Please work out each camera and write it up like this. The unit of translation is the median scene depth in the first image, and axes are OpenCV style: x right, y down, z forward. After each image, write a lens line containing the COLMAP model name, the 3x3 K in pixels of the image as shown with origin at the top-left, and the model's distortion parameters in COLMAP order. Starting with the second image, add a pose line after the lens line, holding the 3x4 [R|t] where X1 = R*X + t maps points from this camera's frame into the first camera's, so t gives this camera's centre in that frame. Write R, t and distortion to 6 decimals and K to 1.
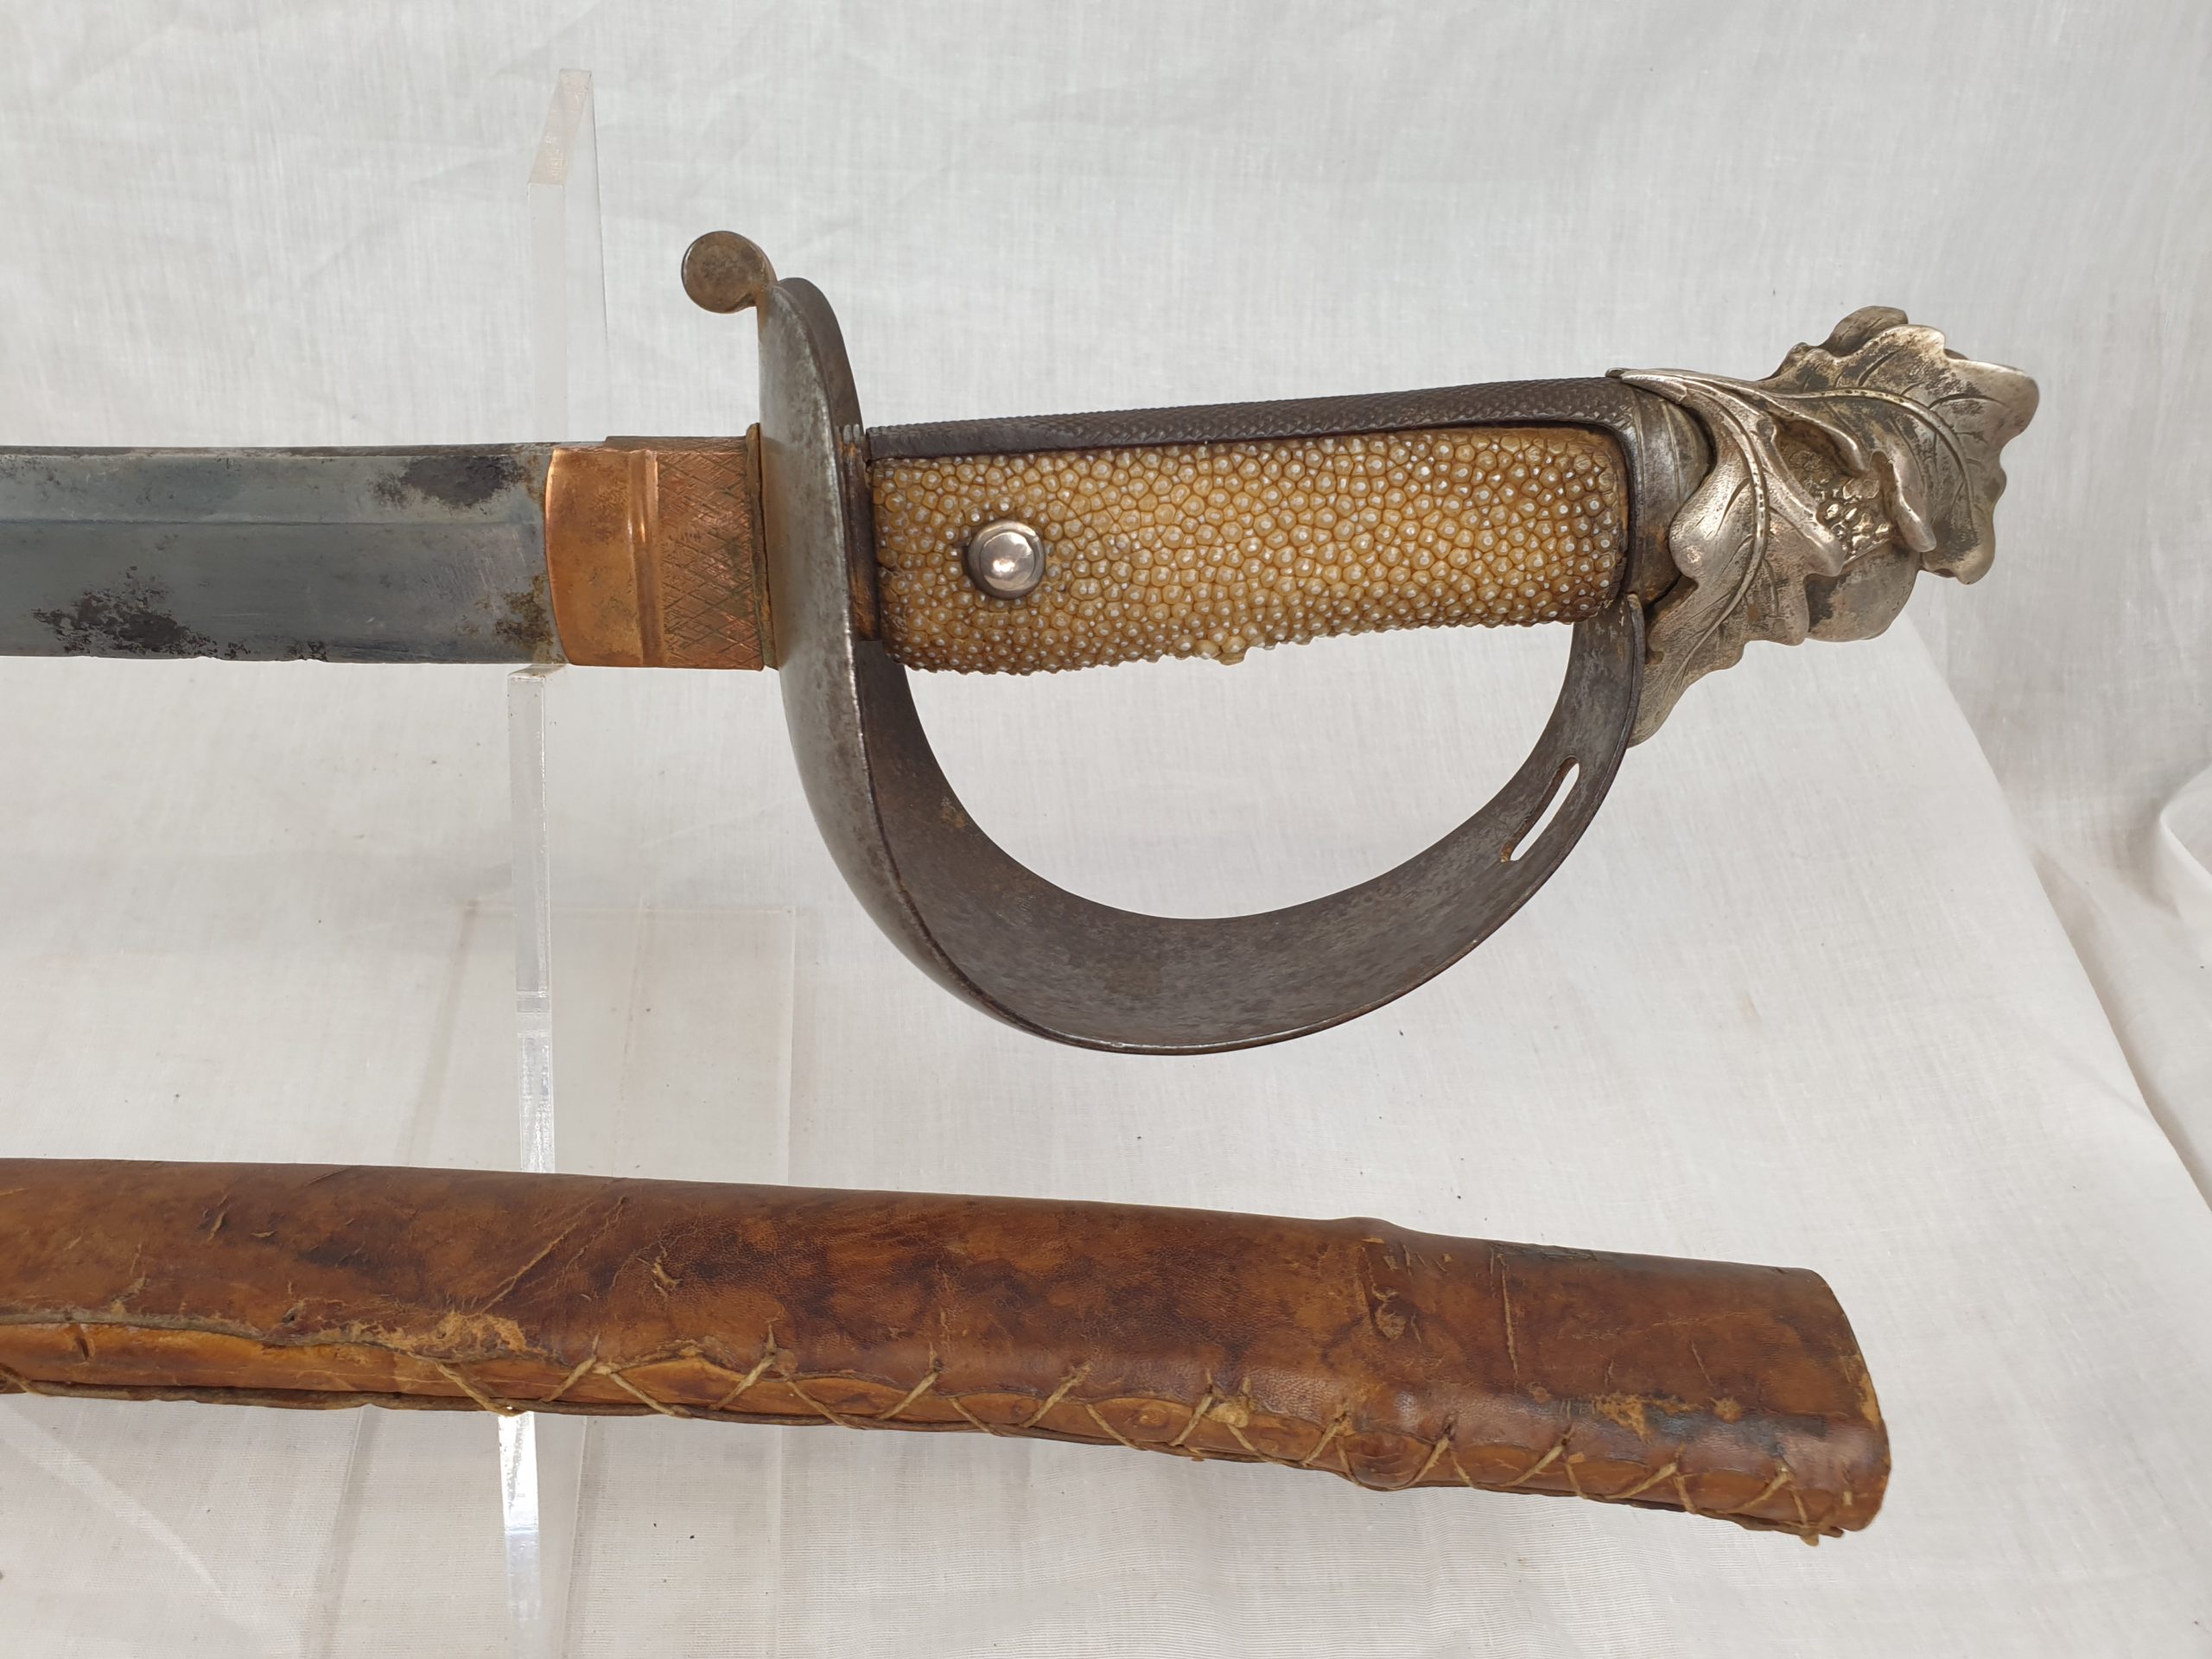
lens RADIAL K [[1709.5, 0, 1133.2], [0, 1709.5, 838.3], [0, 0, 1]] dist [-0.013267, 0.018879]
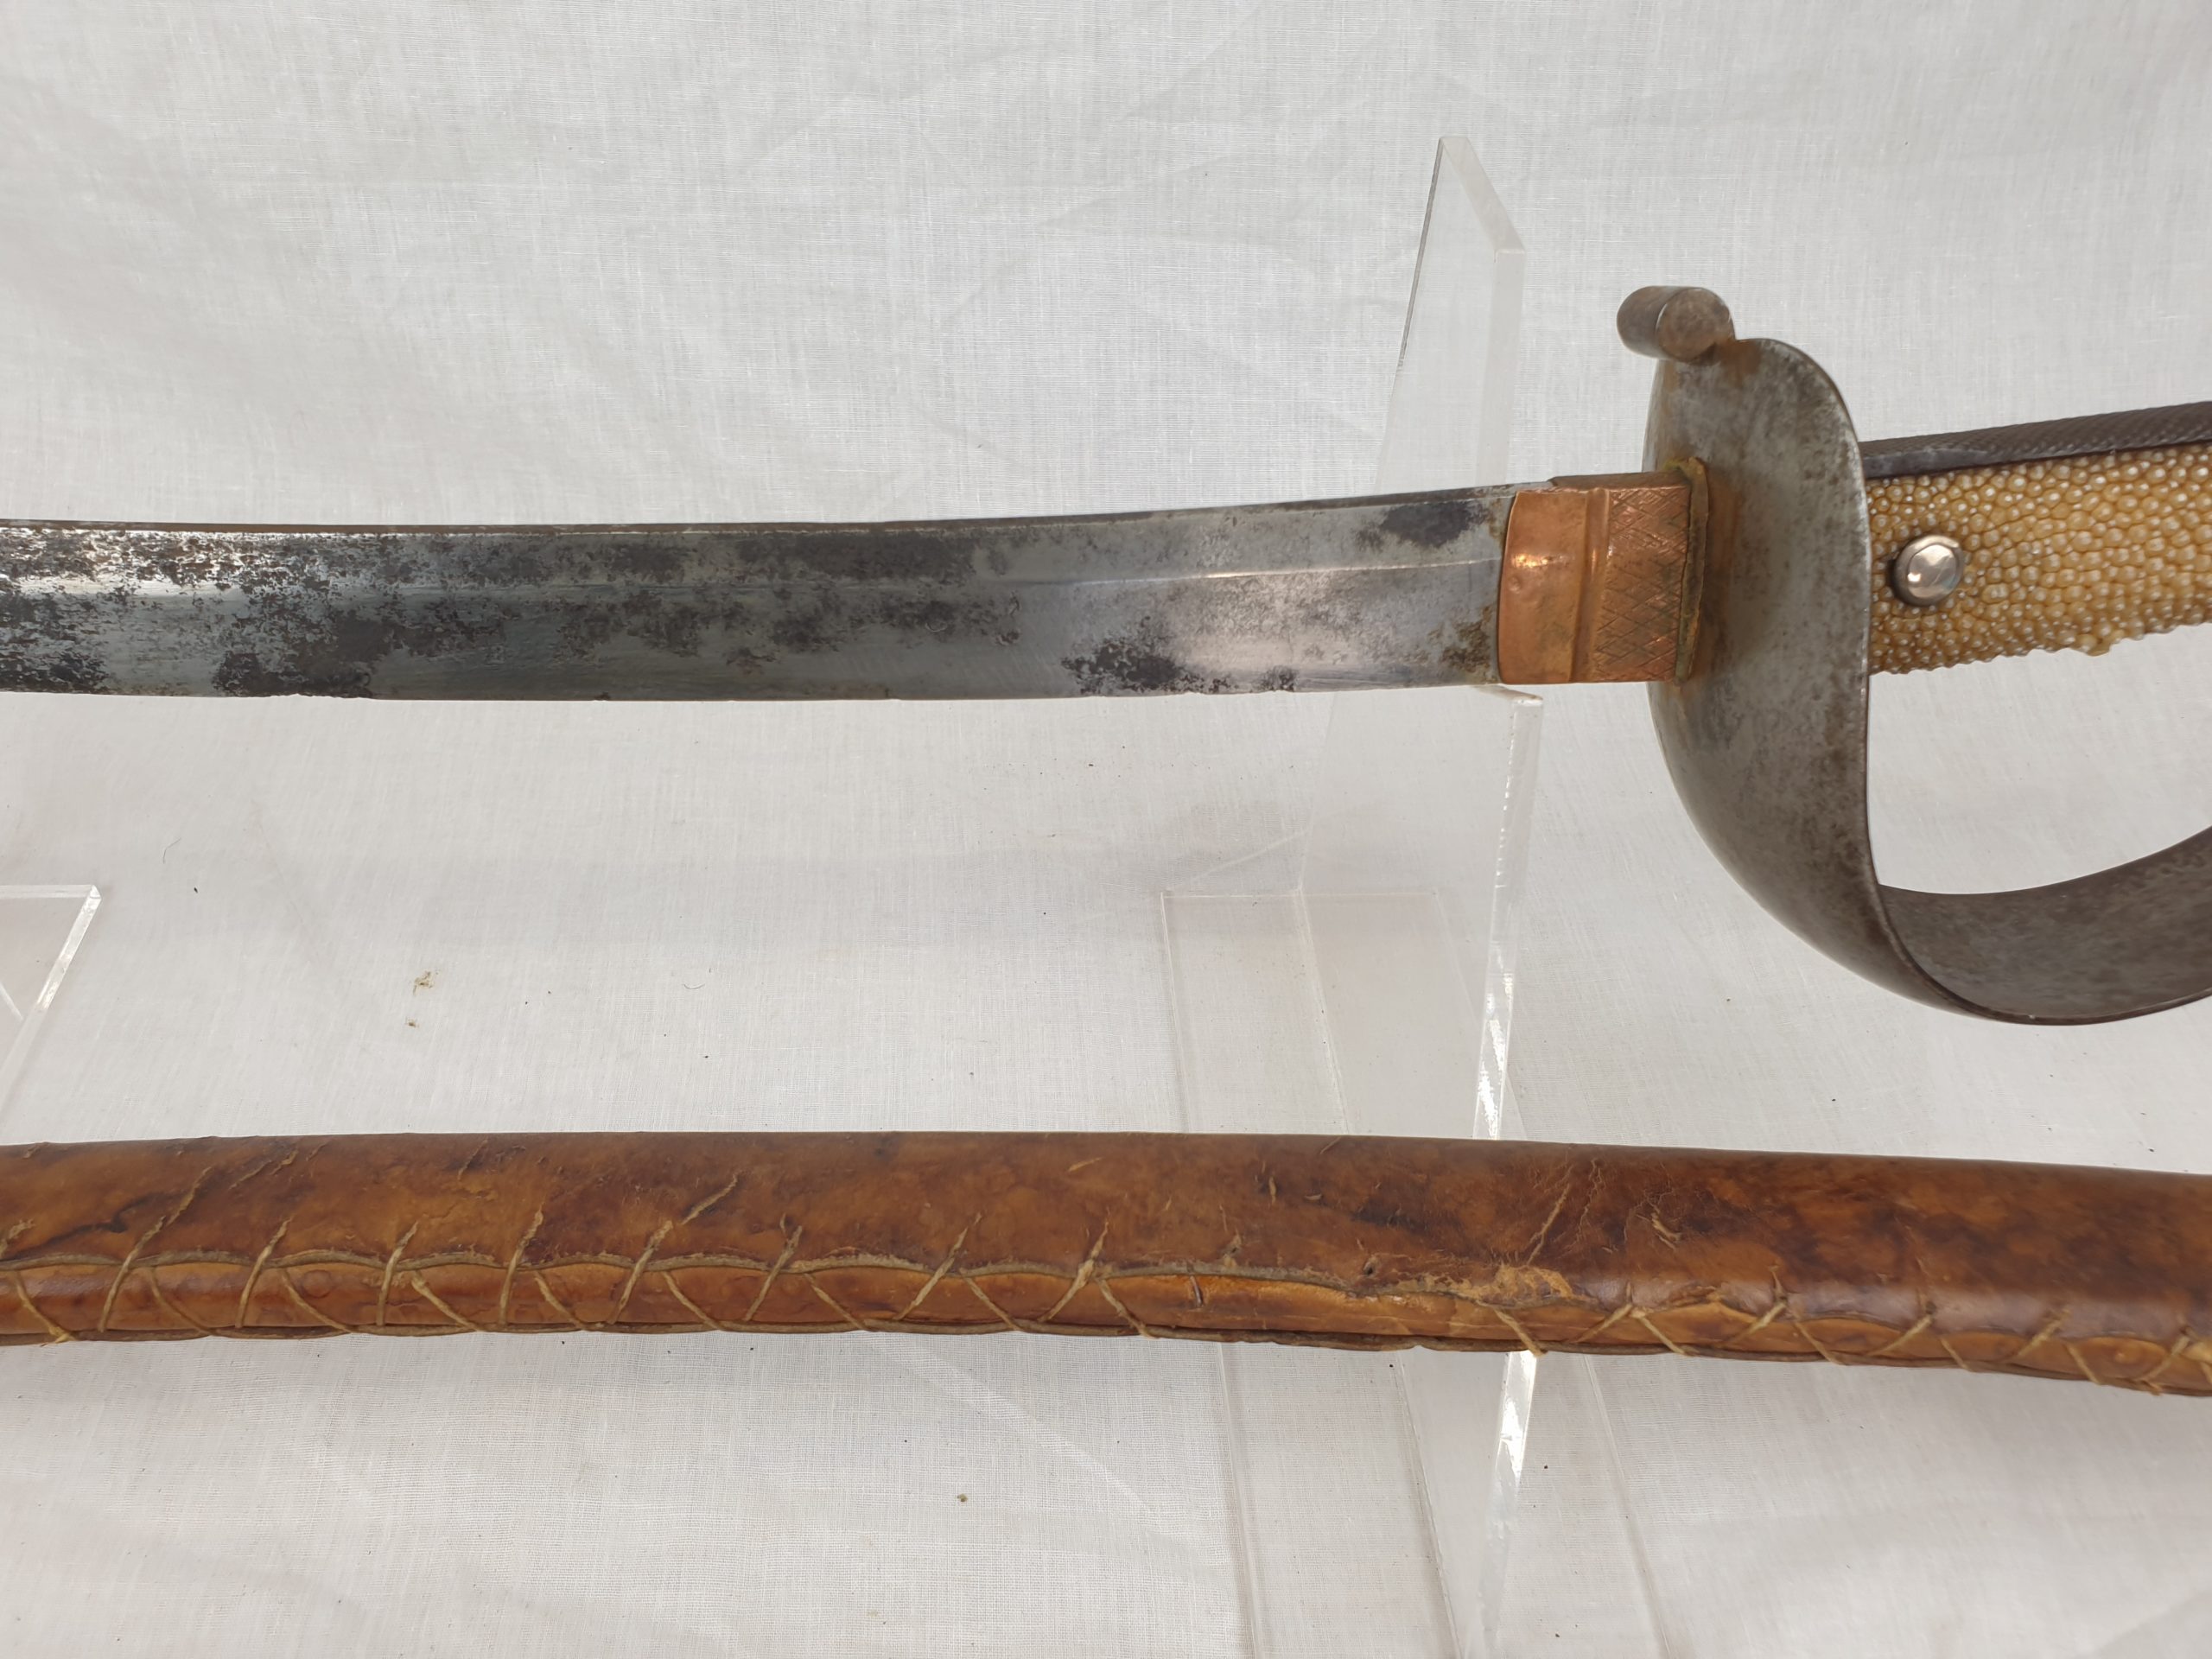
lens RADIAL K [[1709.5, 0, 1134.8], [0, 1709.5, 843.9], [0, 0, 1]] dist [-0.013267, 0.018879]
pose [[0.995370, -0.029624, -0.091435, -0.297962], [0.031875, 0.999221, 0.023263, -0.019298], [0.090674, -0.026070, 0.995539, -0.078616]]
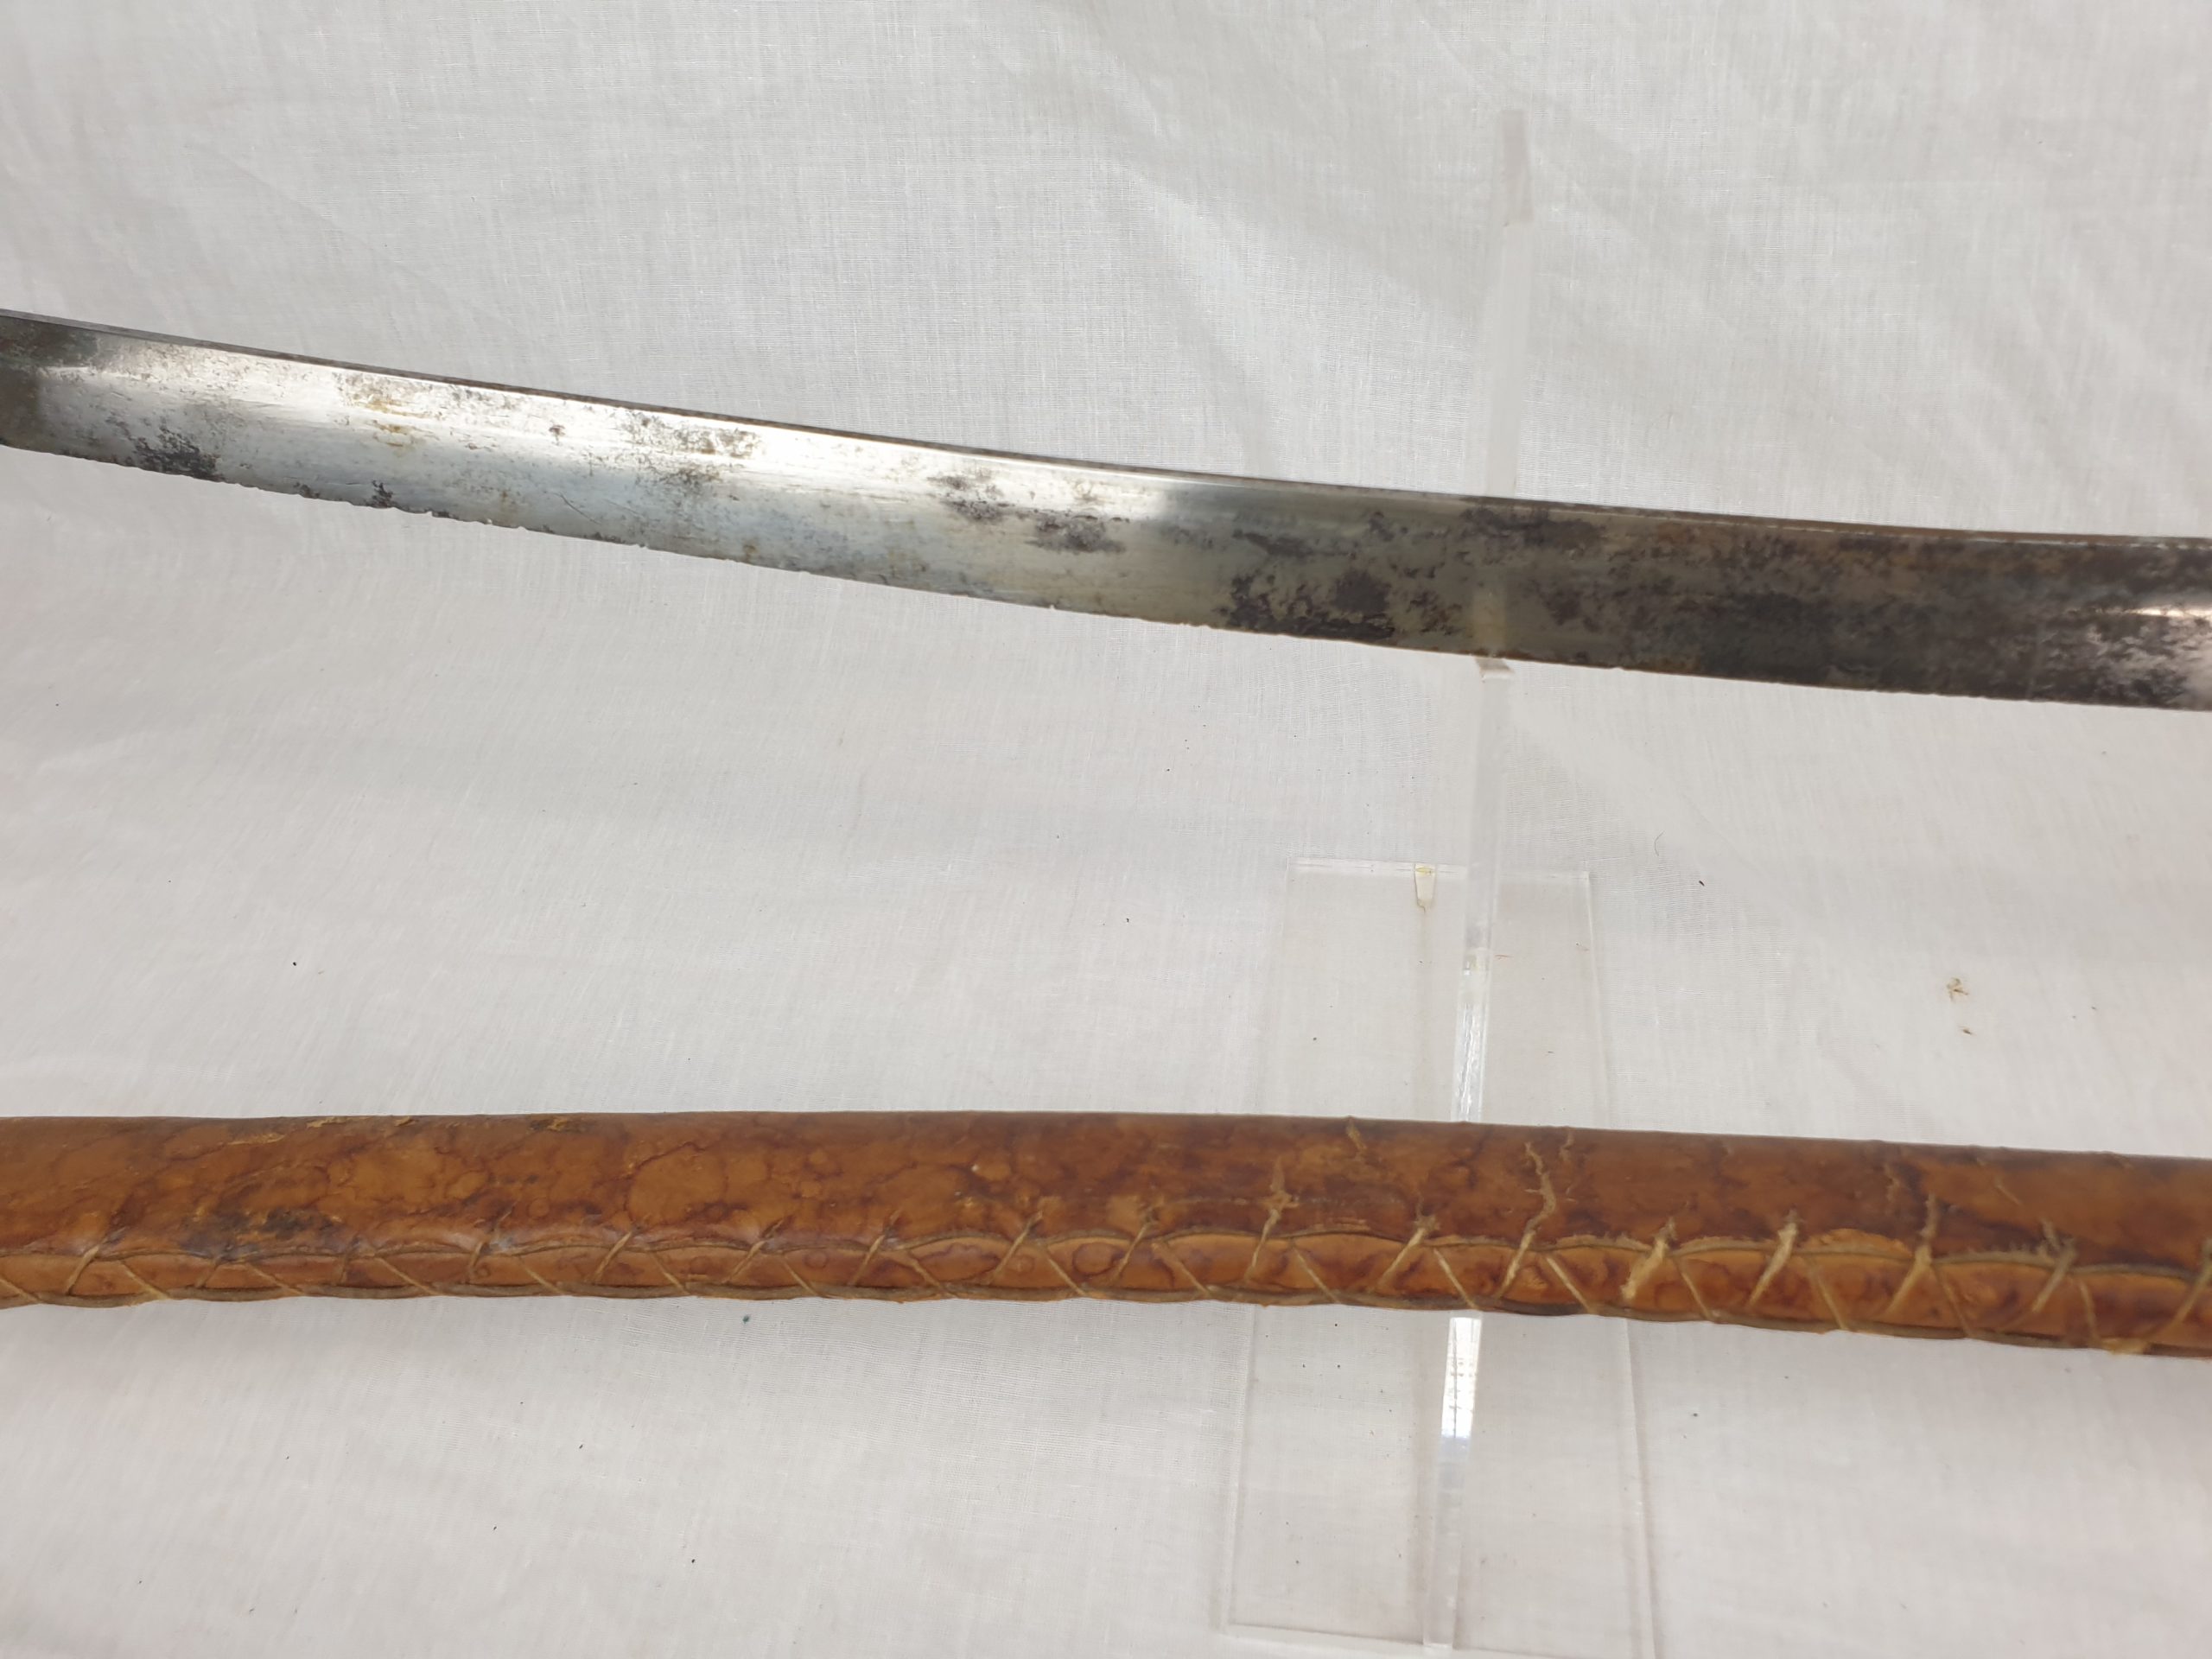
lens RADIAL K [[1709.5, 0, 1145.8], [0, 1709.5, 828.3], [0, 0, 1]] dist [-0.013267, 0.018879]
pose [[0.952633, 0.022048, -0.303323, -0.939519], [-0.015867, 0.999614, 0.022827, -0.037510], [0.303709, -0.016933, 0.952614, -0.207986]]
